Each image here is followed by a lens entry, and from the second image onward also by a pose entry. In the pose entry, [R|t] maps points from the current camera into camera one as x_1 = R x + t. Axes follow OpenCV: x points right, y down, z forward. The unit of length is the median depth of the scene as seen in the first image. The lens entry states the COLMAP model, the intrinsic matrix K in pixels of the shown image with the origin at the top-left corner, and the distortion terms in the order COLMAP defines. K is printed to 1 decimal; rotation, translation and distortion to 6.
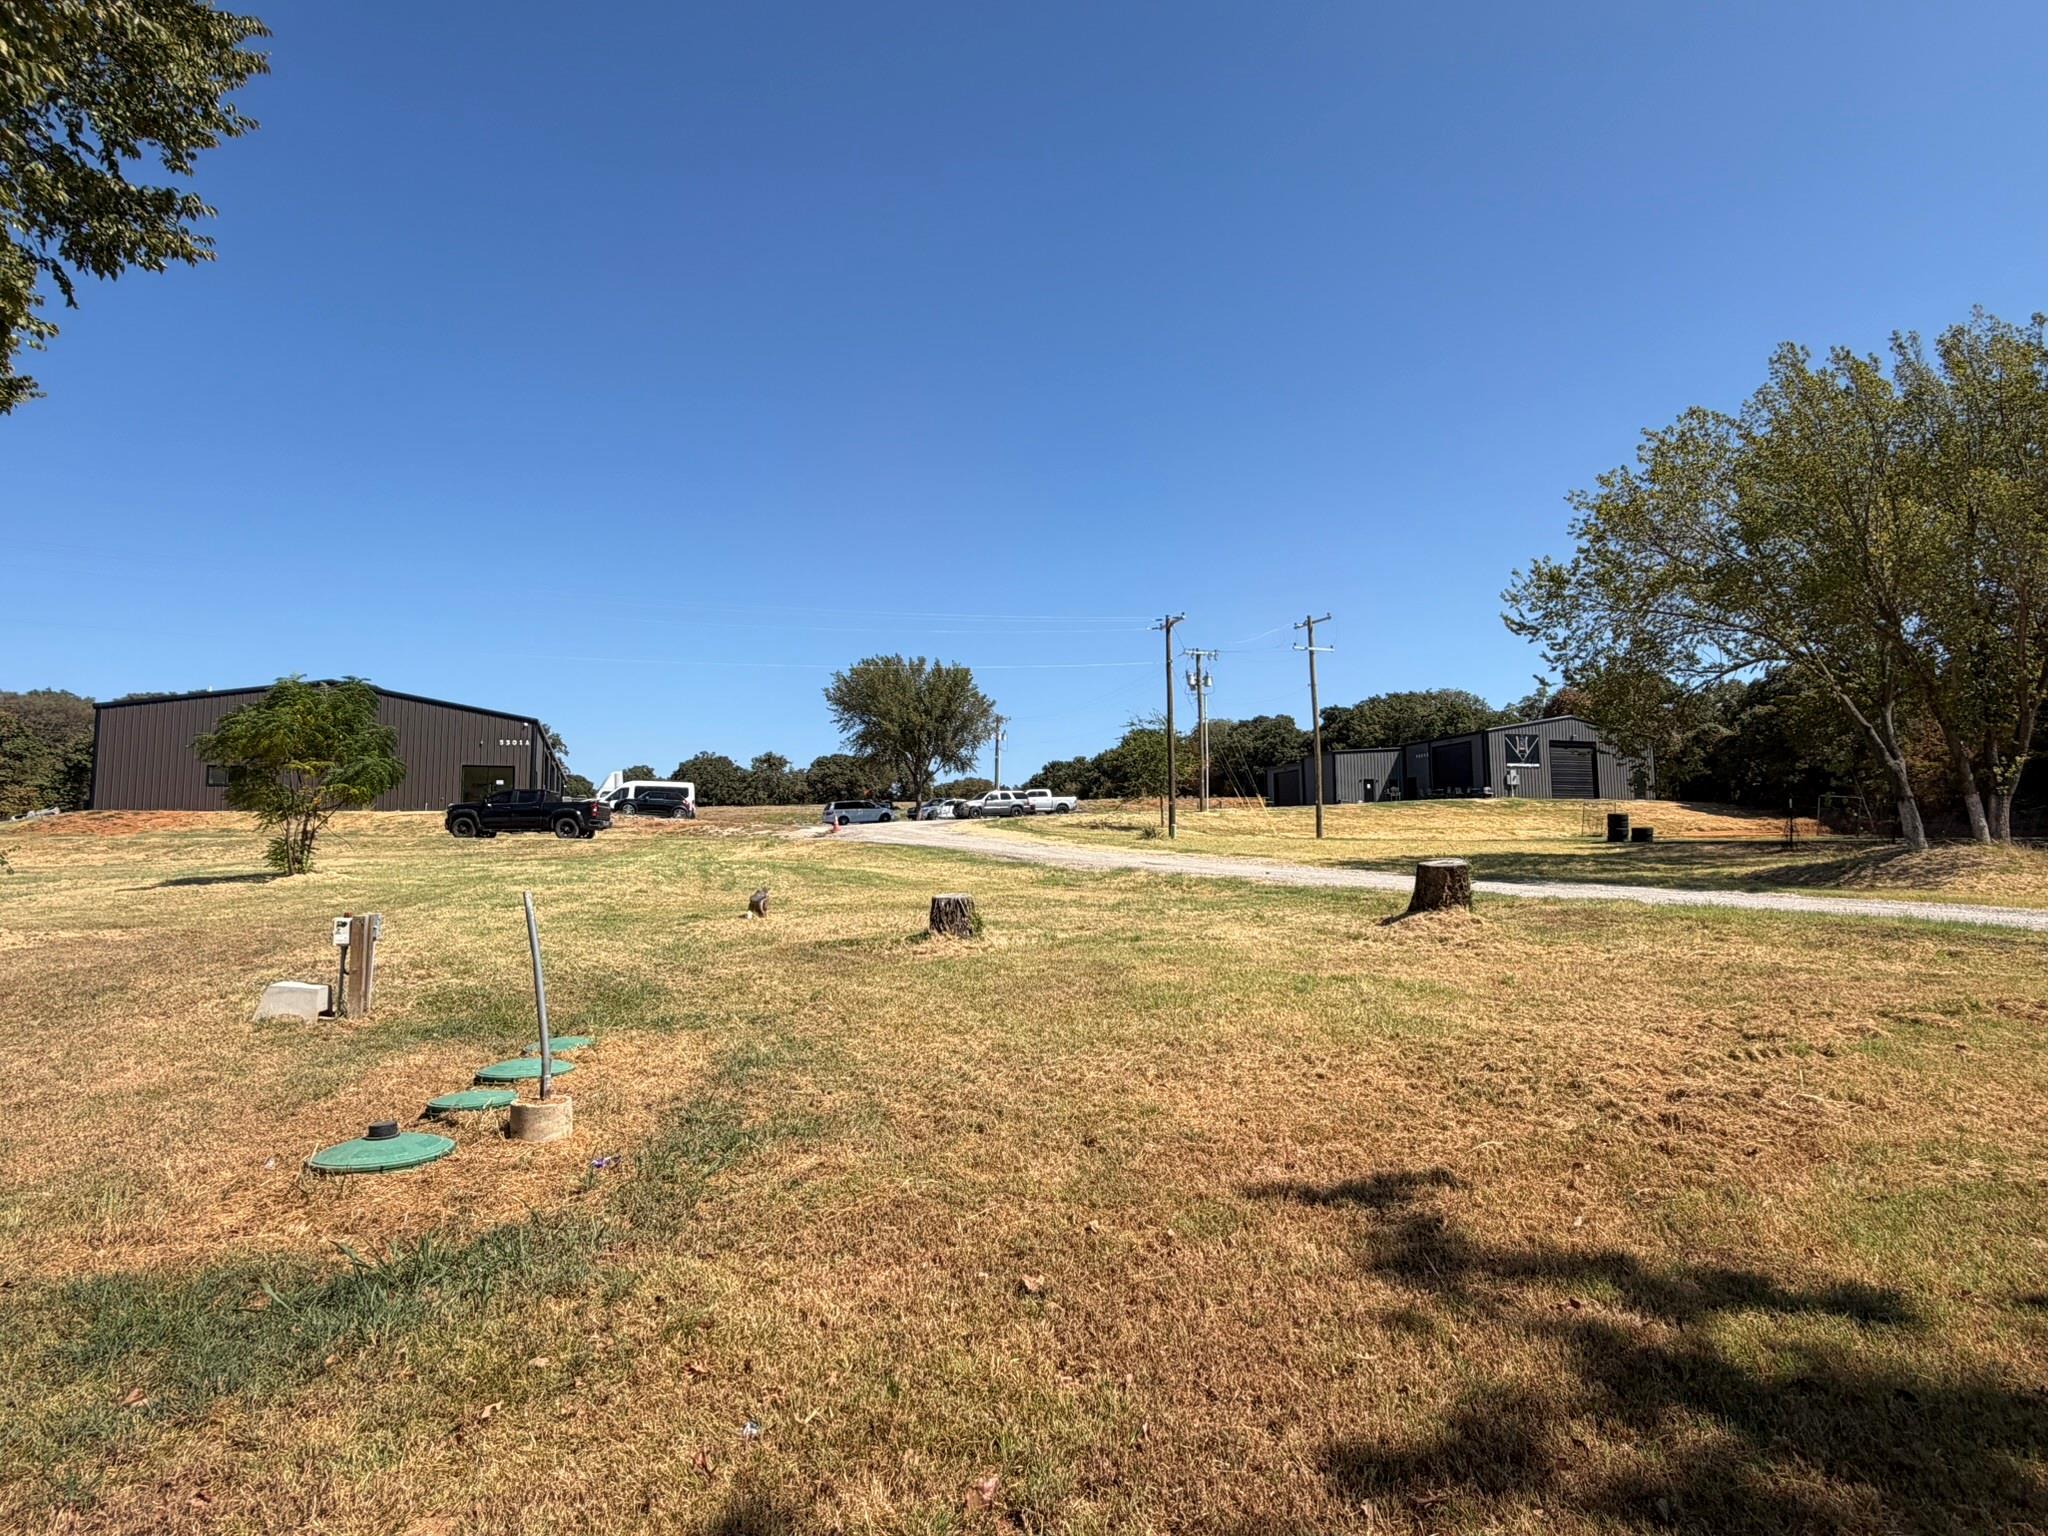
lens RADIAL K [[1078.8, 0, 1024.0], [0, 1078.8, 768.0], [0, 0, 1]] dist [-0.000220, -0.000242]
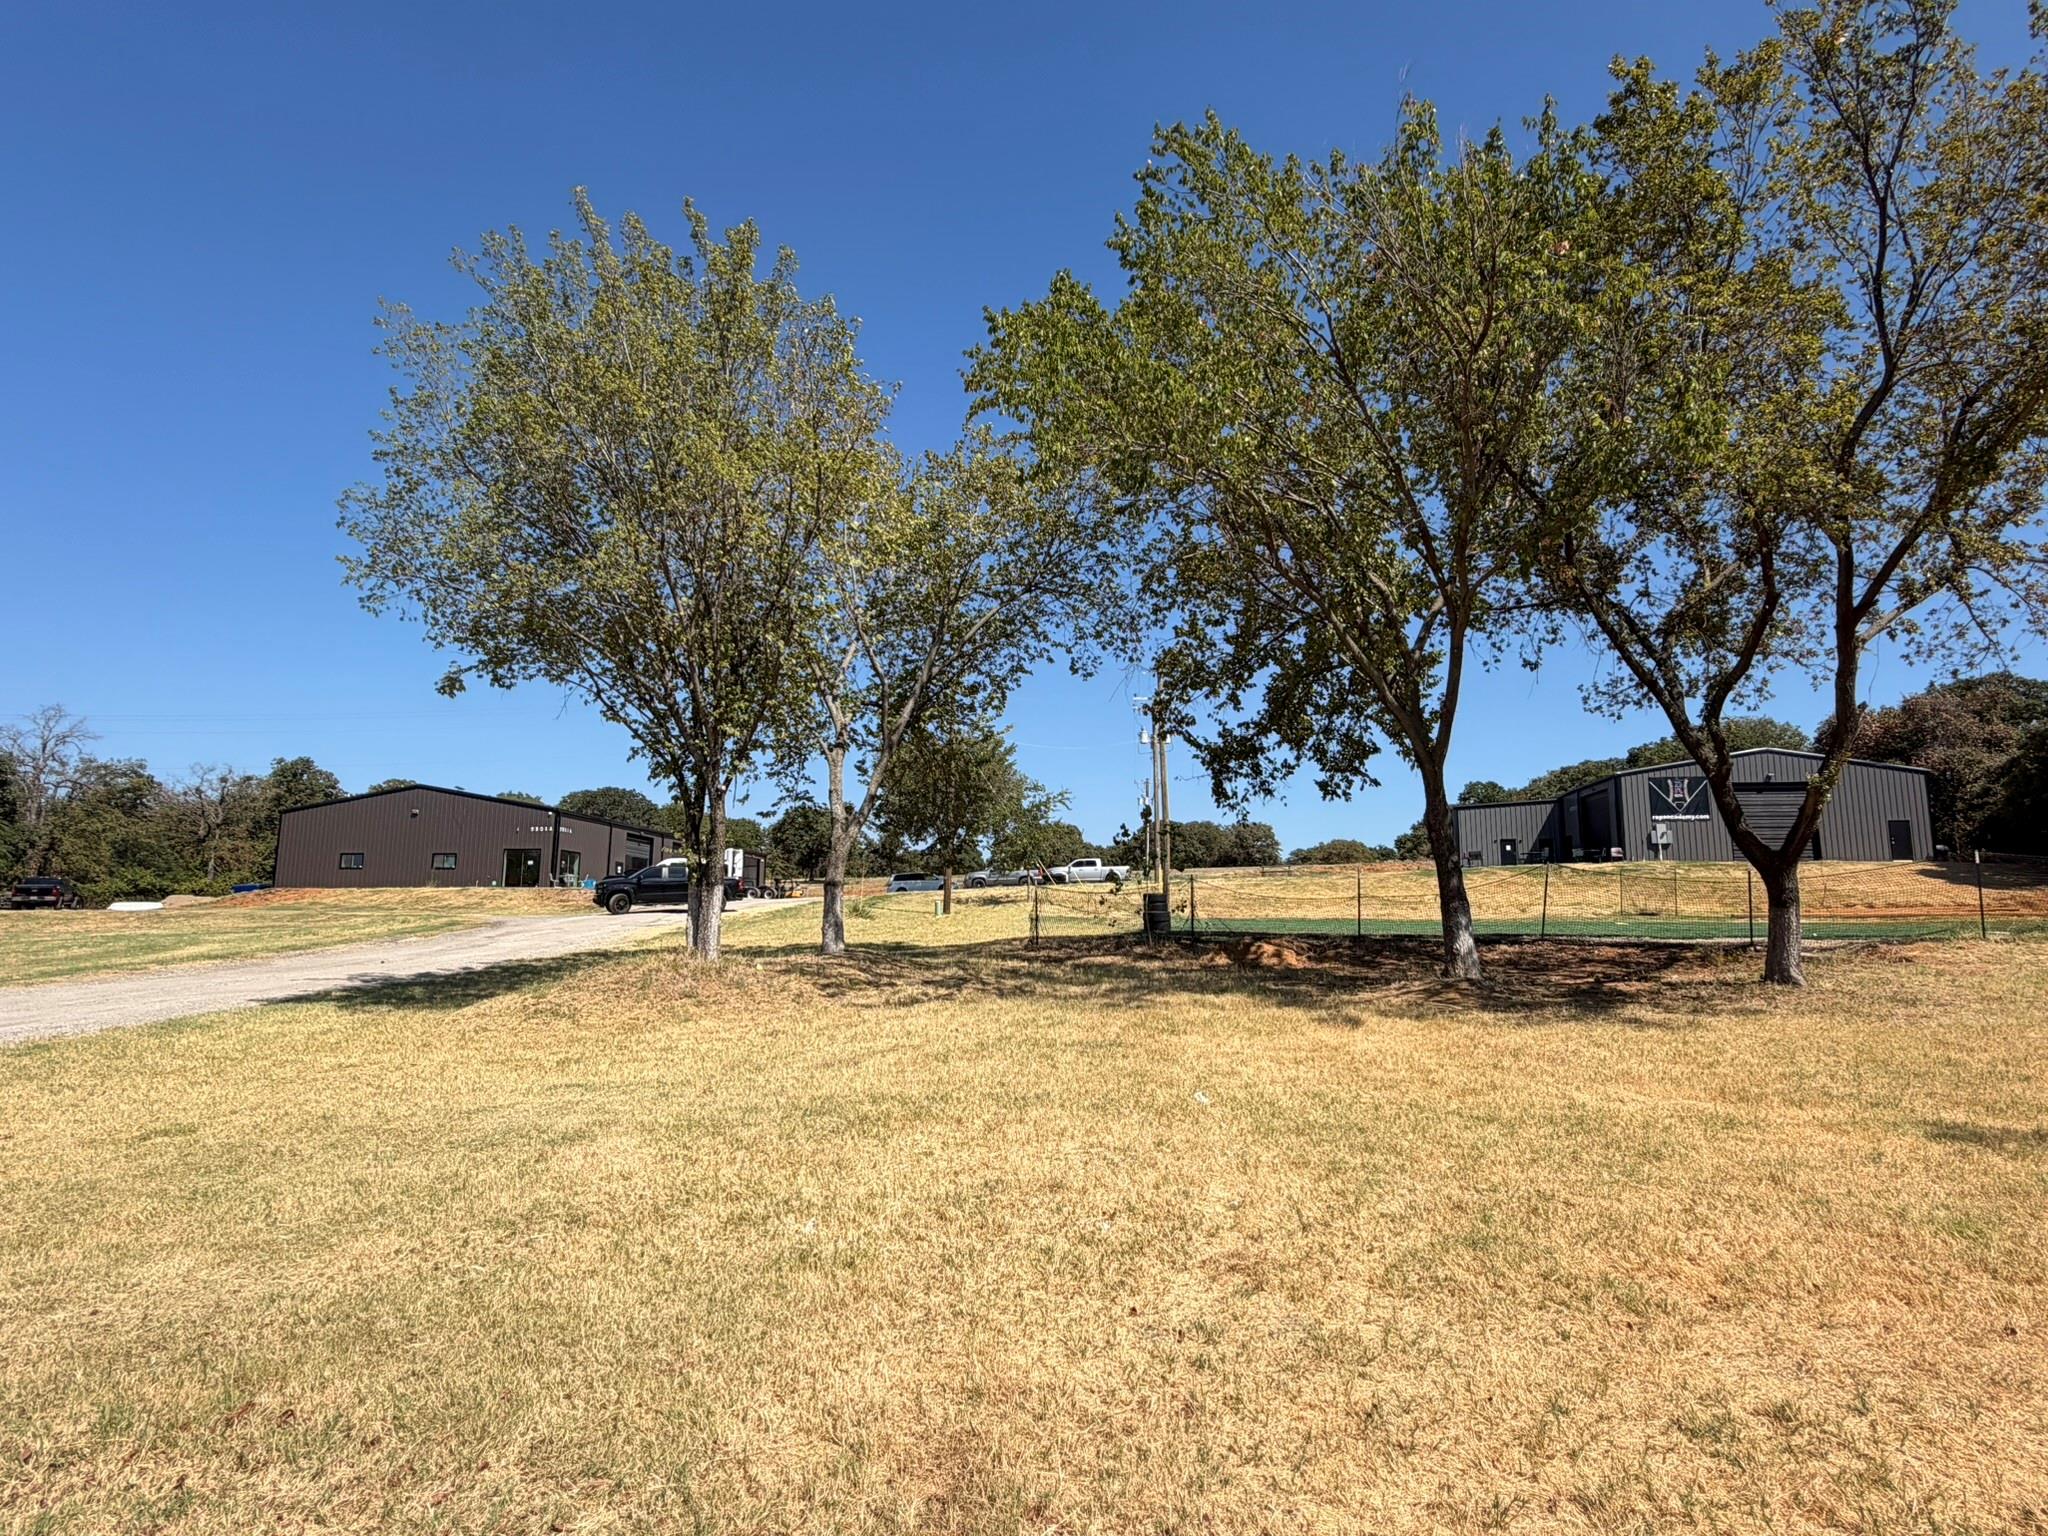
lens RADIAL K [[1078.8, 0, 1024.0], [0, 1078.8, 768.0], [0, 0, 1]] dist [-0.000220, -0.000242]
pose [[0.900151, -0.051010, -0.432582, 0.412802], [0.025398, 0.997576, -0.064783, 0.000259], [0.434838, 0.047328, 0.899264, 0.118167]]
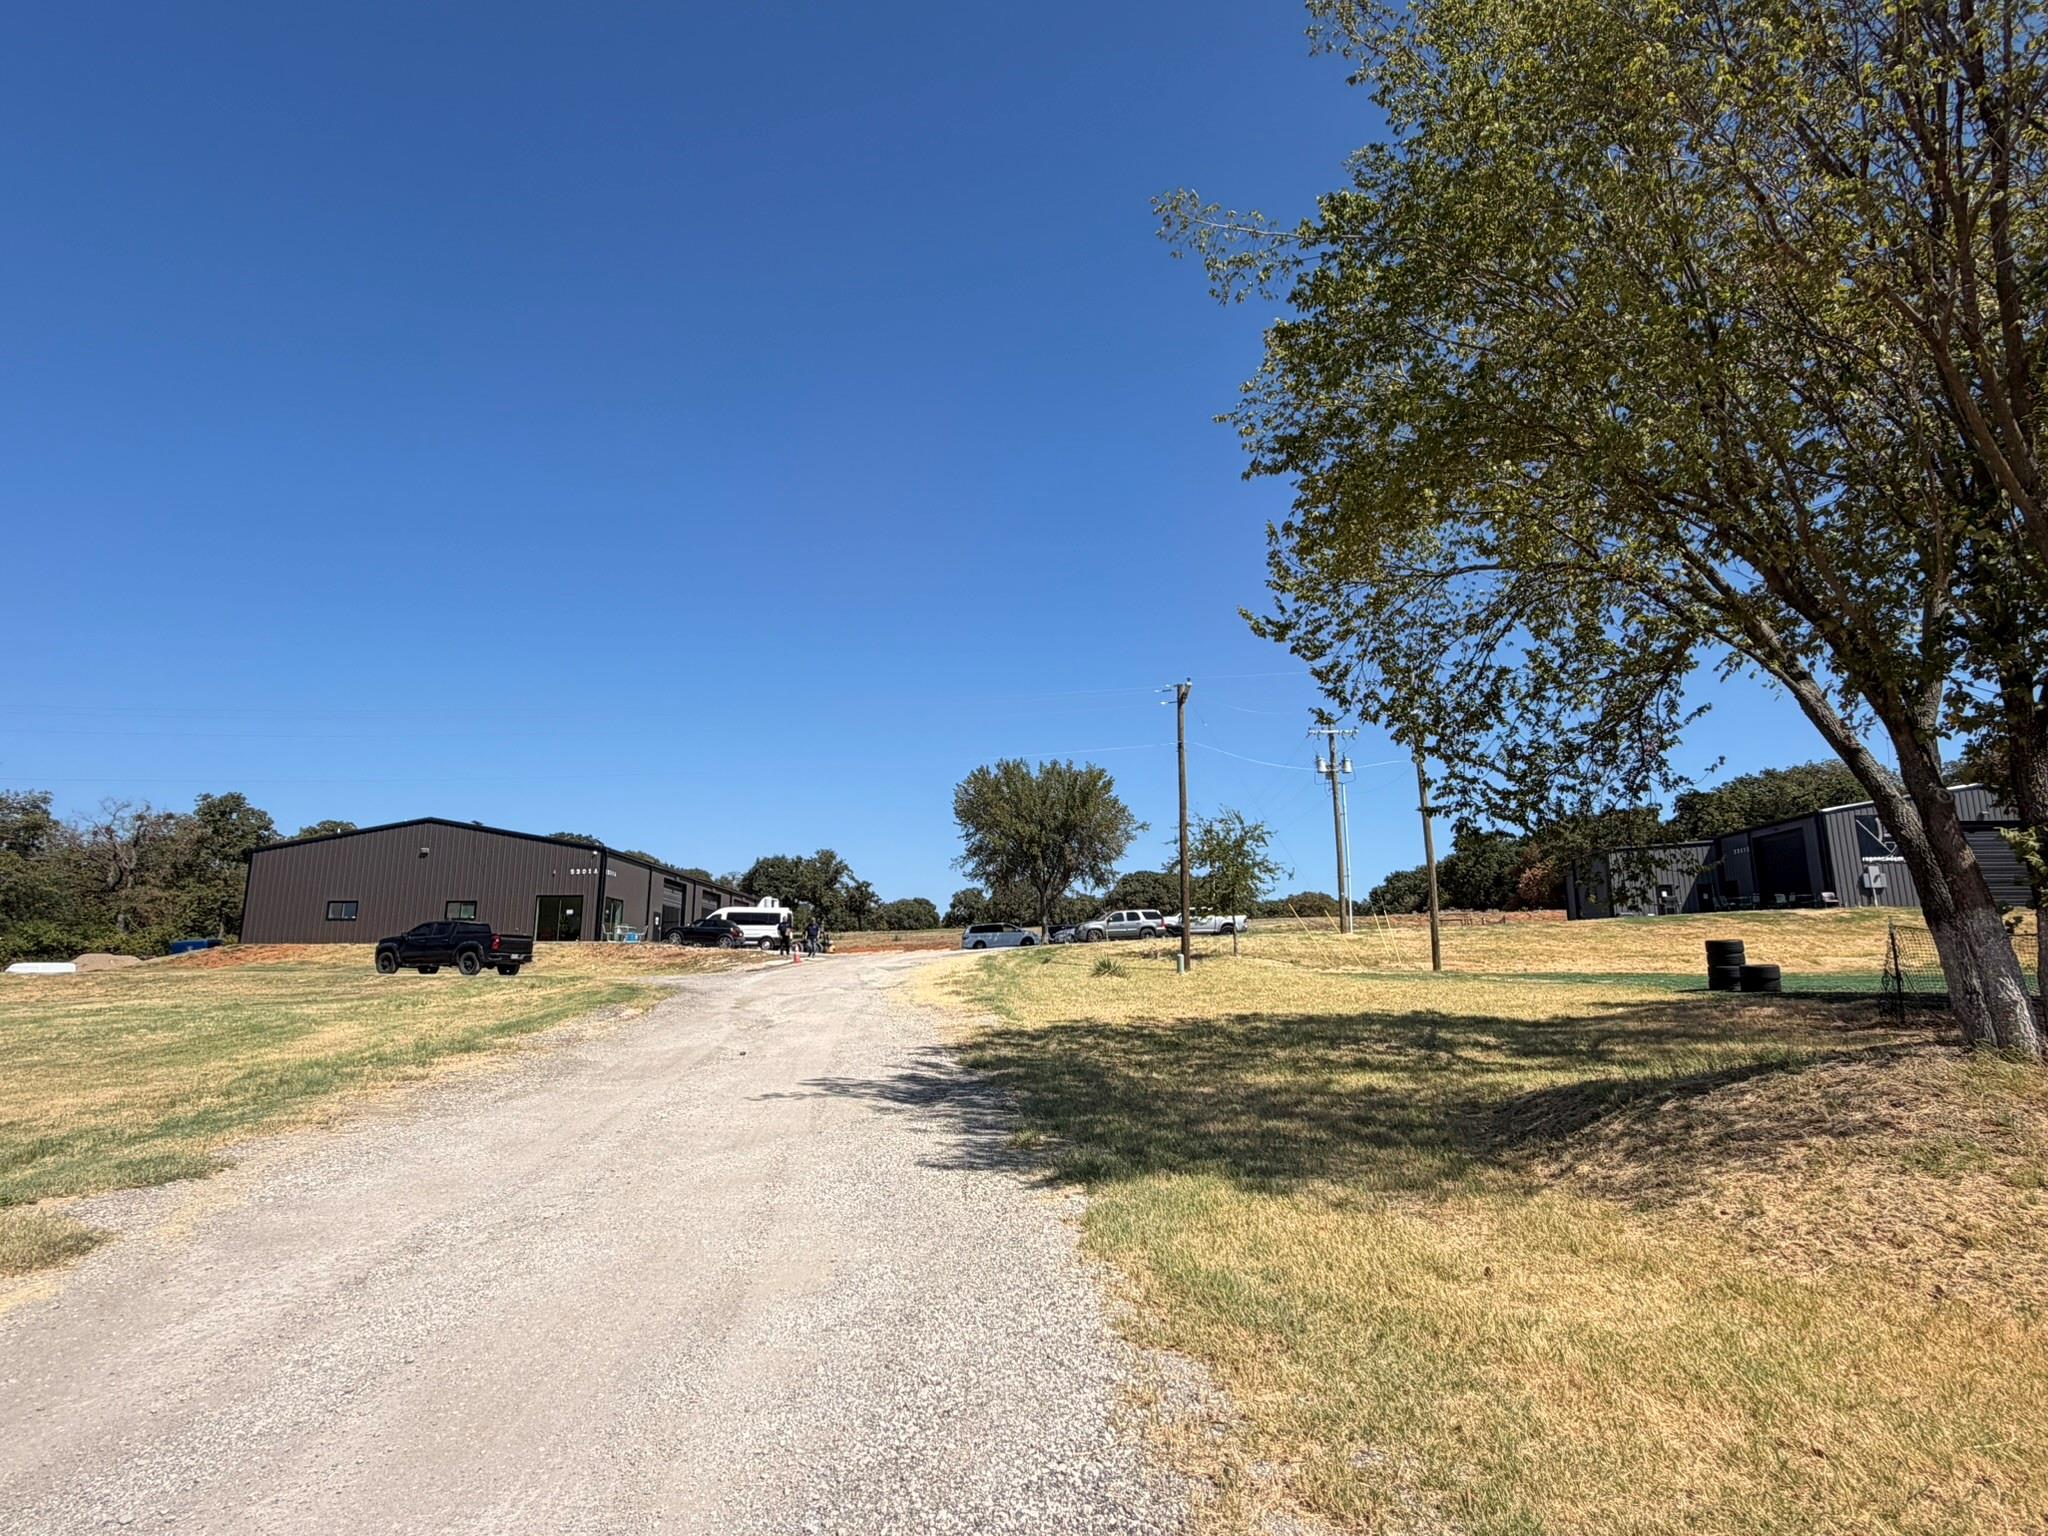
lens RADIAL K [[1078.8, 0, 1024.0], [0, 1078.8, 768.0], [0, 0, 1]] dist [-0.000220, -0.000242]
pose [[0.933823, -0.064024, -0.351960, 0.206310], [0.025670, 0.993311, -0.112584, 0.003351], [0.356814, 0.096099, 0.929220, 0.161408]]
